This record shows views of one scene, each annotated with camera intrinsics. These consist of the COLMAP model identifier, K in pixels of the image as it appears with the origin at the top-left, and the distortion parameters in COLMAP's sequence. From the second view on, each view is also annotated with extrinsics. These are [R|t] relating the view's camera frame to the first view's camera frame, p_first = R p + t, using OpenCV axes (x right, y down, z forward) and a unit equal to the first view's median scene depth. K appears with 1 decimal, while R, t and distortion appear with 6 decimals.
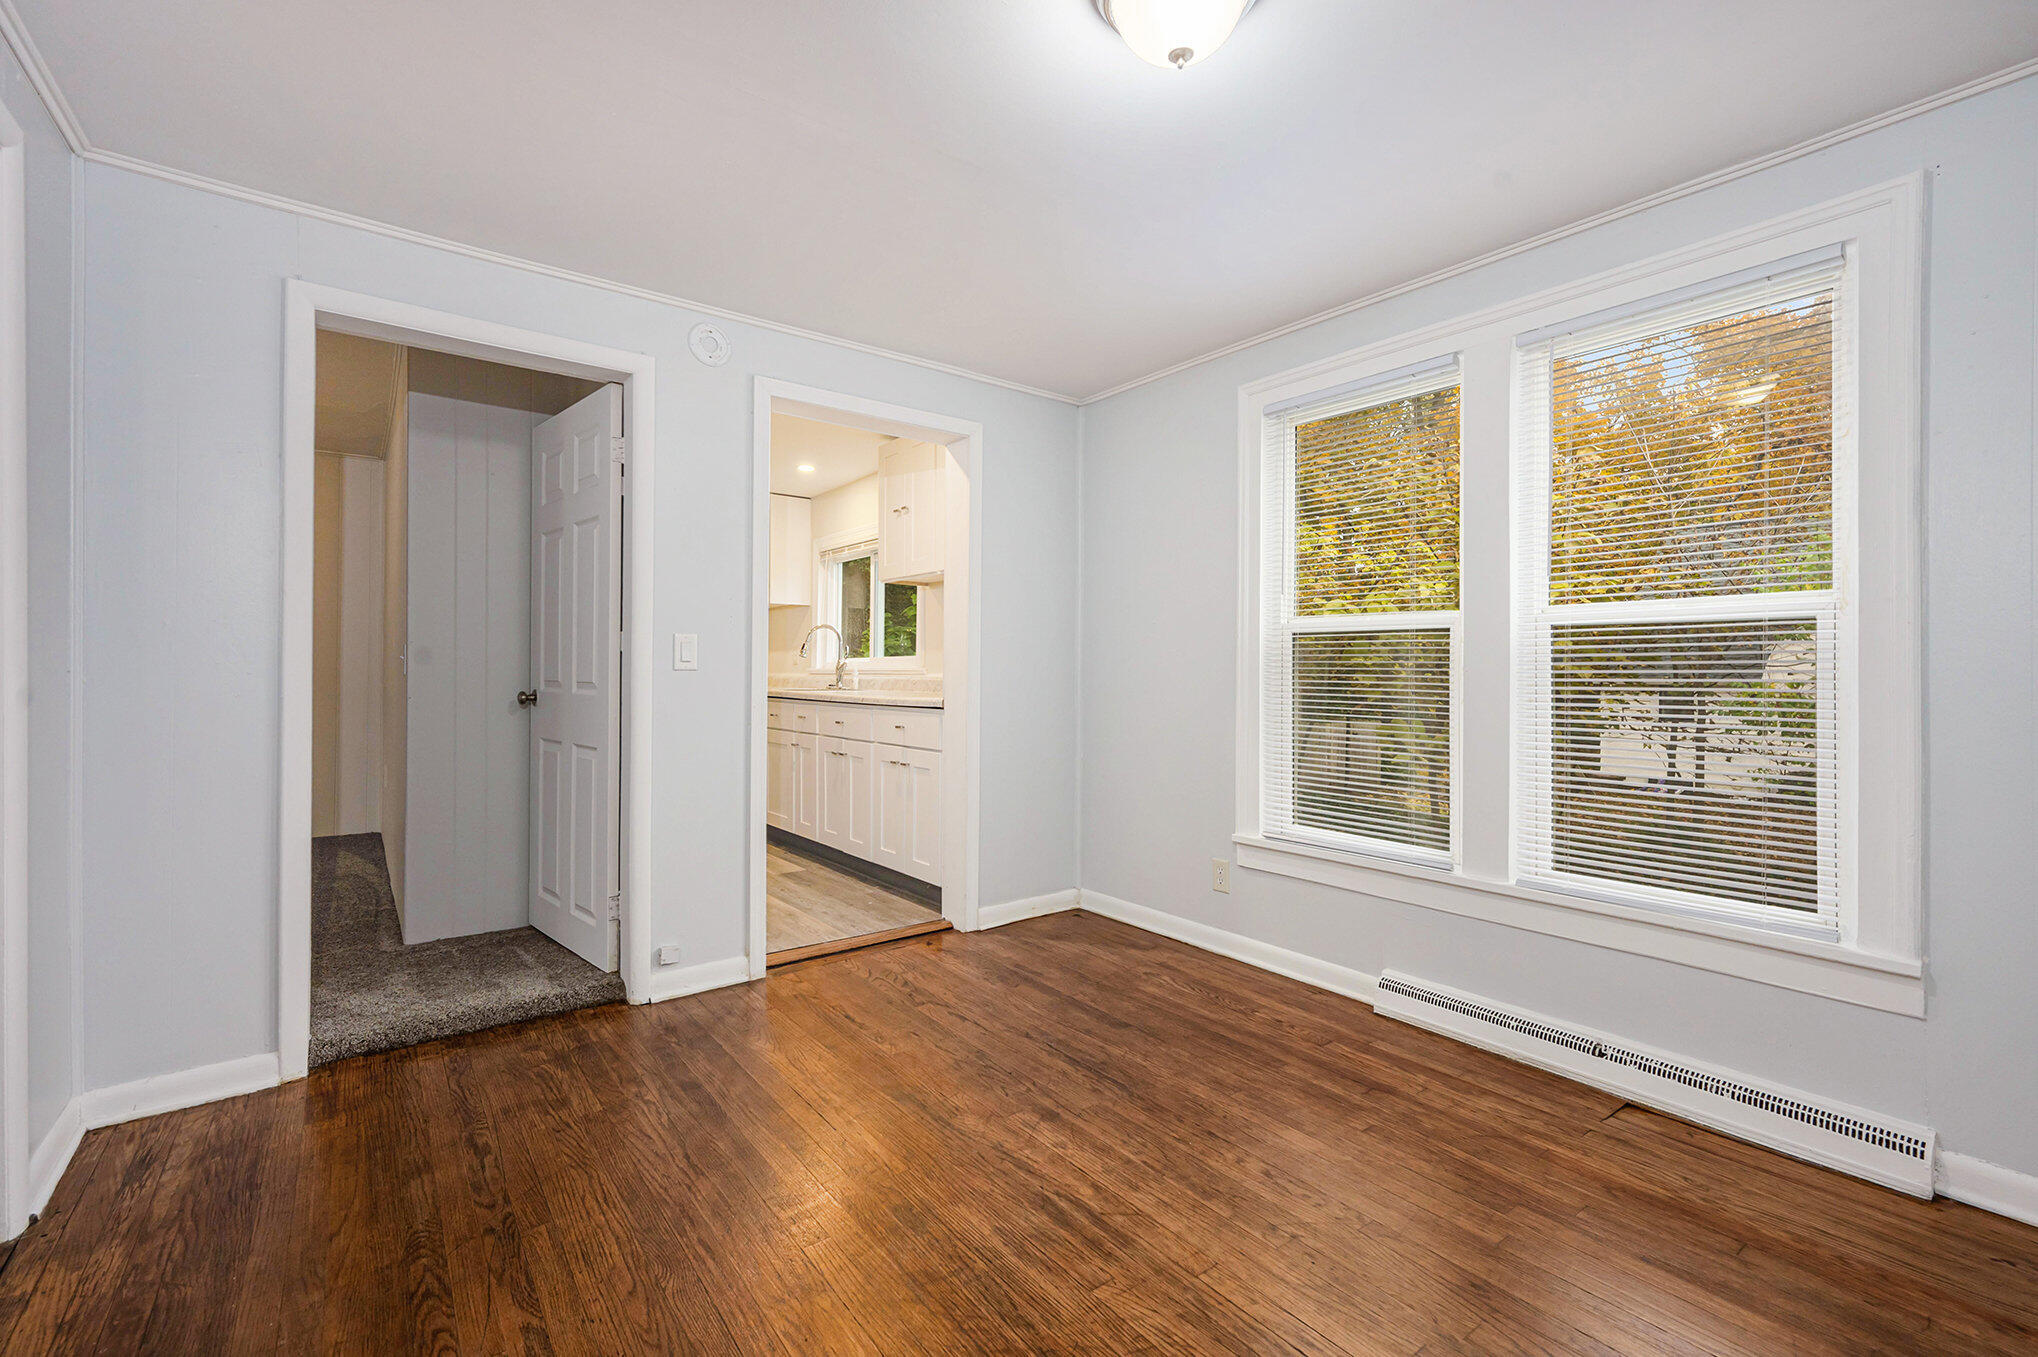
lens RADIAL K [[877.3, 0, 1025.7], [0, 877.3, 678.1], [0, 0, 1]] dist [0.009315, -0.000064]
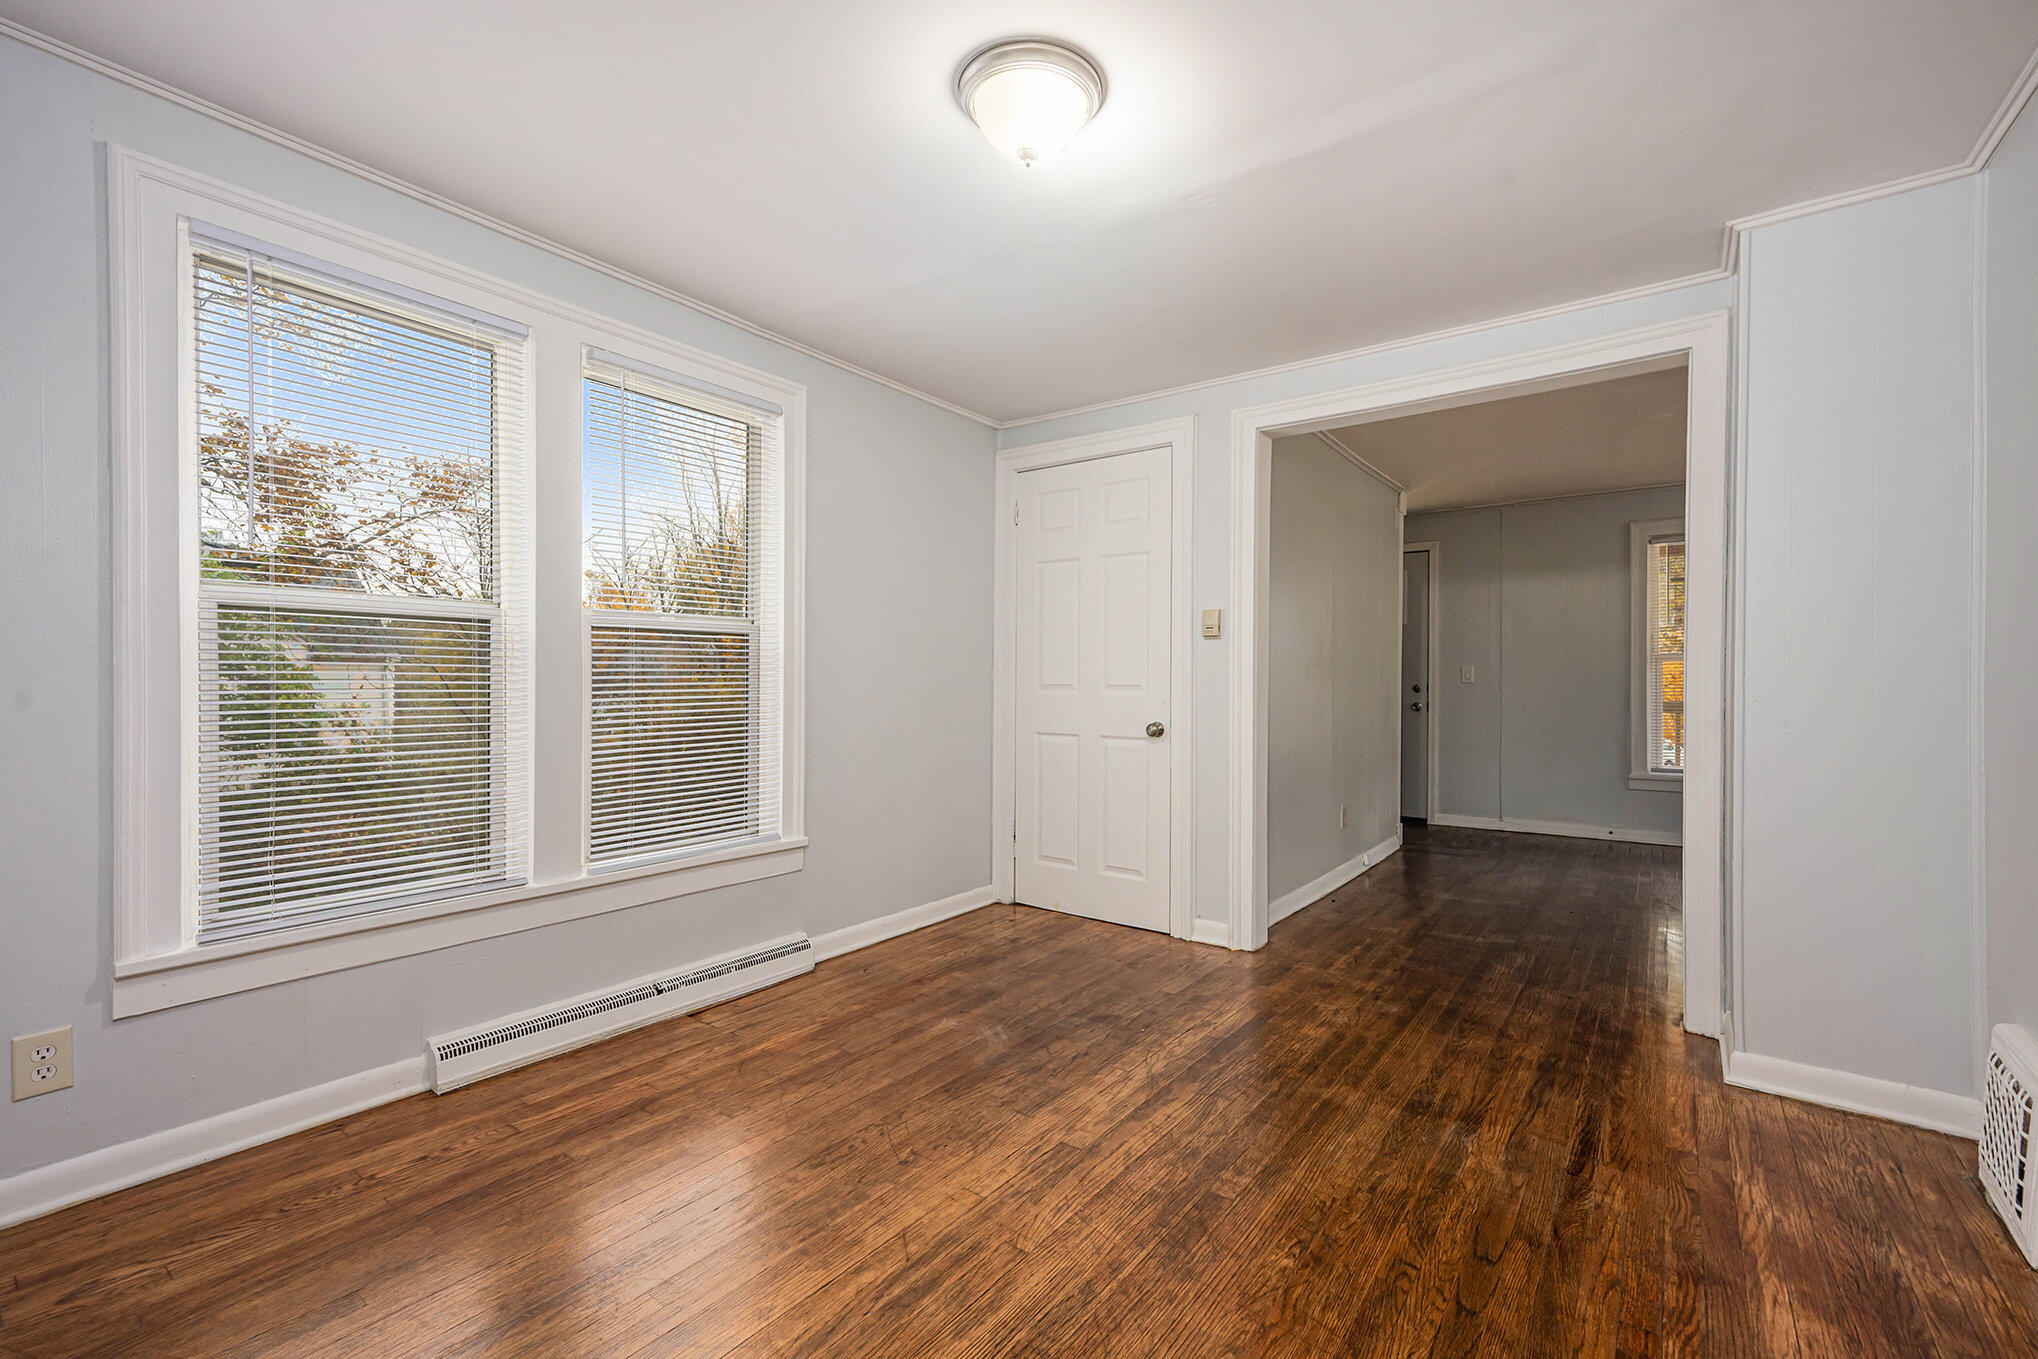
lens RADIAL K [[877.3, 0, 1025.7], [0, 877.3, 679.1], [0, 0, 1]] dist [0.009315, -0.000064]
pose [[-0.267934, -0.010010, 0.963385, -0.608867], [-0.002966, 0.999950, 0.009565, -0.008705], [-0.963433, -0.000294, -0.267950, 0.825277]]
